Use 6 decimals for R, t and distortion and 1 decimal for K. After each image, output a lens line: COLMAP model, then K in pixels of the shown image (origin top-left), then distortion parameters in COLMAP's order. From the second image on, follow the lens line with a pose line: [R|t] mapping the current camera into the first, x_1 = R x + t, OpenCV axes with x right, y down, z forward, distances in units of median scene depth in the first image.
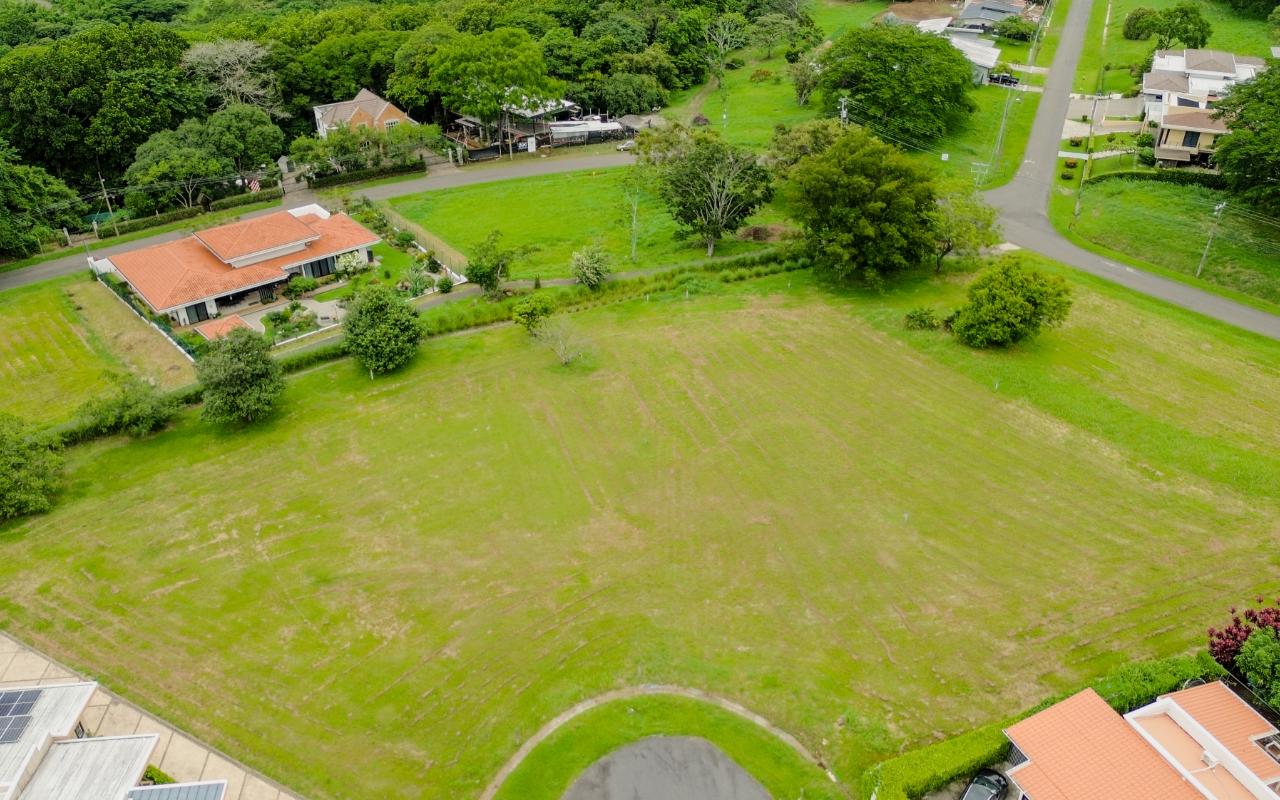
lens RADIAL K [[1000.0, 0, 640.0], [0, 1000.0, 400.0], [0, 0, 1]] dist [0.070203, -0.071826]
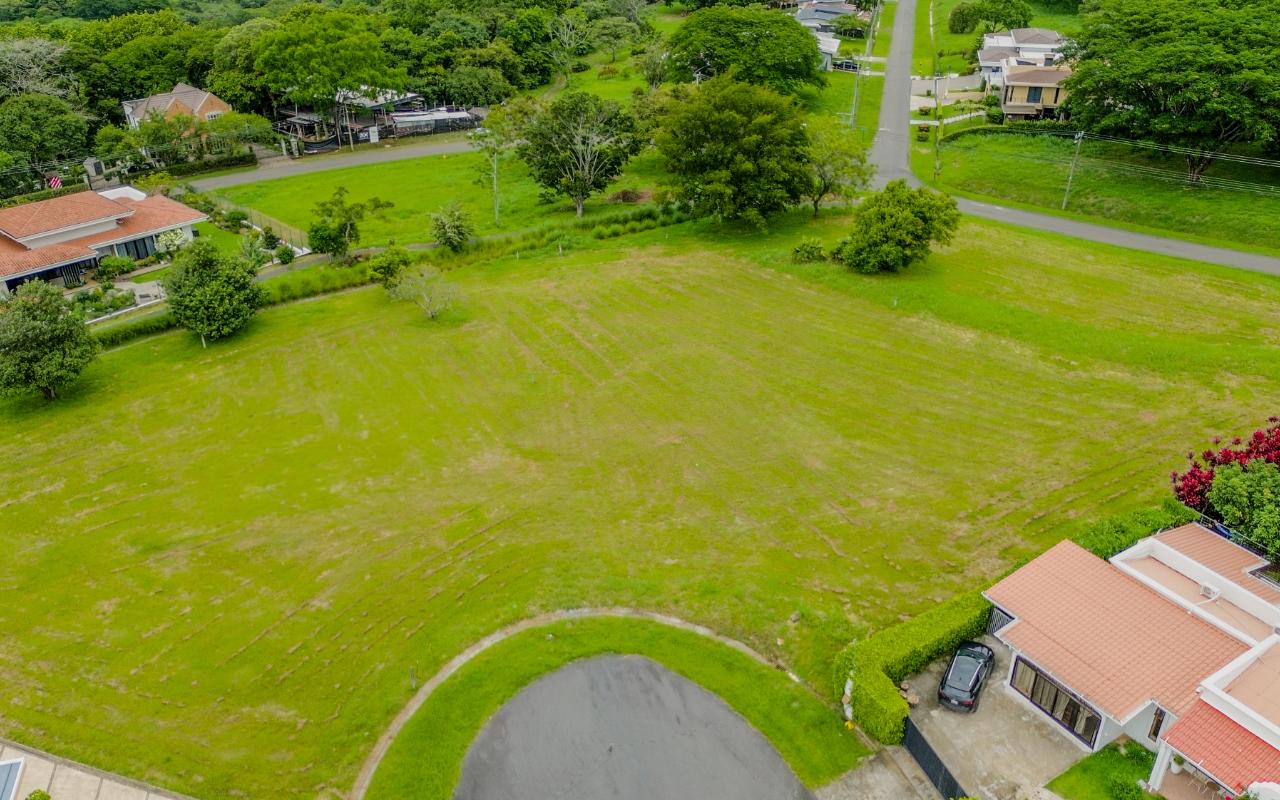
lens RADIAL K [[1000.0, 0, 640.0], [0, 1000.0, 400.0], [0, 0, 1]] dist [0.070203, -0.071826]
pose [[0.987224, -0.075954, 0.140071, -0.024394], [0.084405, 0.994890, -0.055405, 0.110558], [-0.135147, 0.066520, 0.988590, 0.102280]]
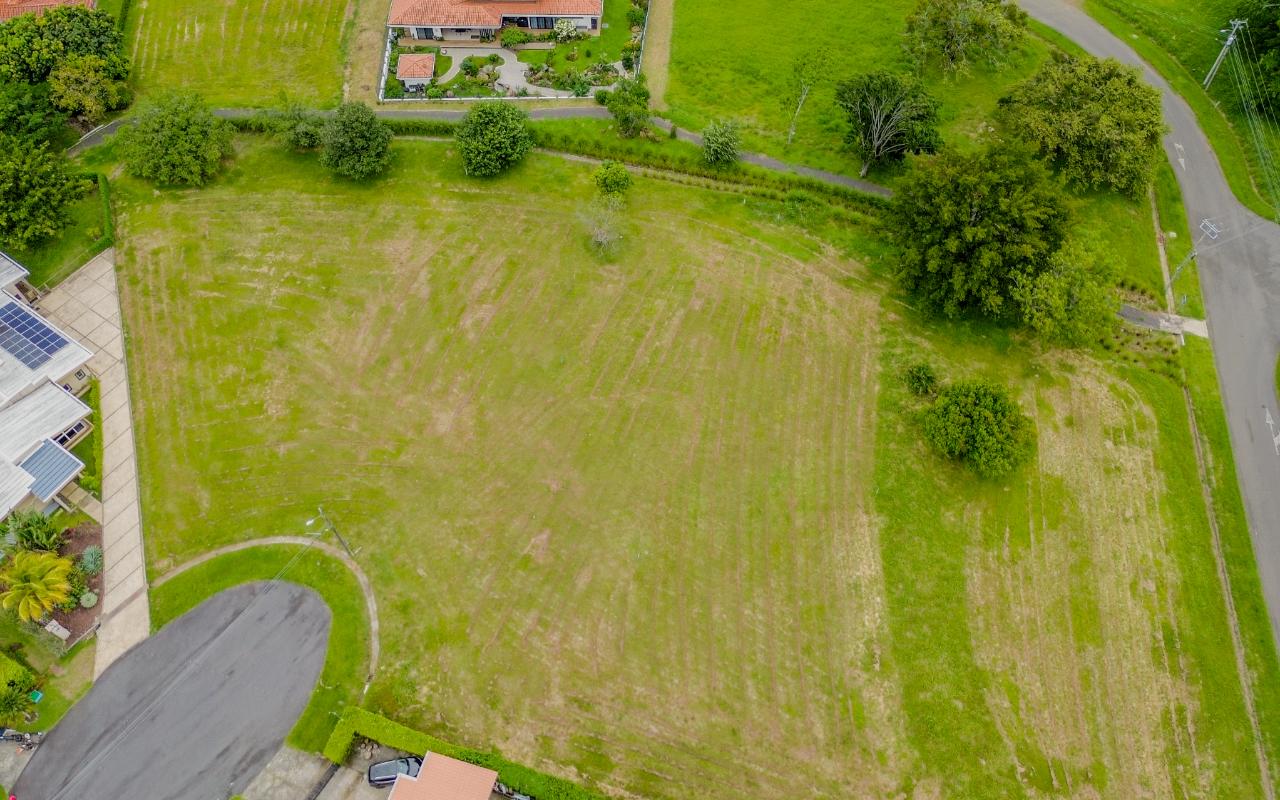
lens RADIAL K [[1000.0, 0, 640.0], [0, 1000.0, 400.0], [0, 0, 1]] dist [0.070203, -0.071826]
pose [[0.761268, 0.546341, -0.349261, 0.475167], [-0.345703, 0.797643, 0.494221, -0.495408], [0.548598, -0.255494, 0.796092, 0.113338]]
